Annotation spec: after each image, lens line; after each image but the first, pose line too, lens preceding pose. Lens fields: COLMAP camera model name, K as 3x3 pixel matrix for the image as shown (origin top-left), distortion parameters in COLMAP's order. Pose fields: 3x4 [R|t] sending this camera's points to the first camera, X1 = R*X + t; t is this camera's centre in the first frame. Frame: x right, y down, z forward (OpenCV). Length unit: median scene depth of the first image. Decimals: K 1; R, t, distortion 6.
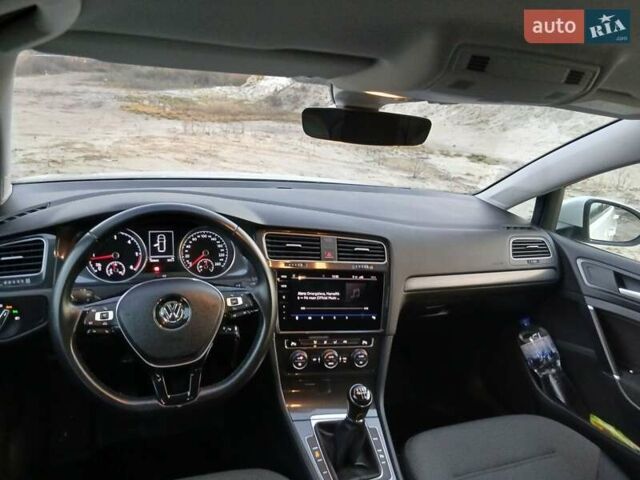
lens RADIAL K [[483.5, 0, 329.3], [0, 483.5, 239.3], [0, 0, 1]] dist [0.094937, -0.161617]
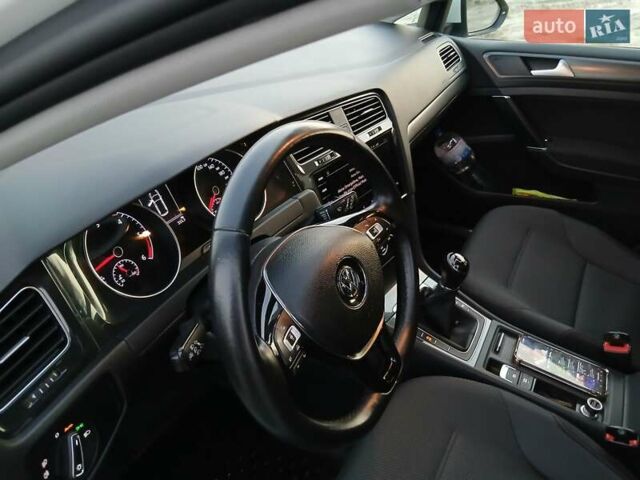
lens RADIAL K [[483.5, 0, 329.3], [0, 483.5, 239.3], [0, 0, 1]] dist [0.094937, -0.161617]
pose [[0.766665, -0.443561, 0.464196, -0.408588], [0.273569, 0.879759, 0.388824, -0.111462], [-0.580848, -0.171108, 0.795825, 0.315835]]
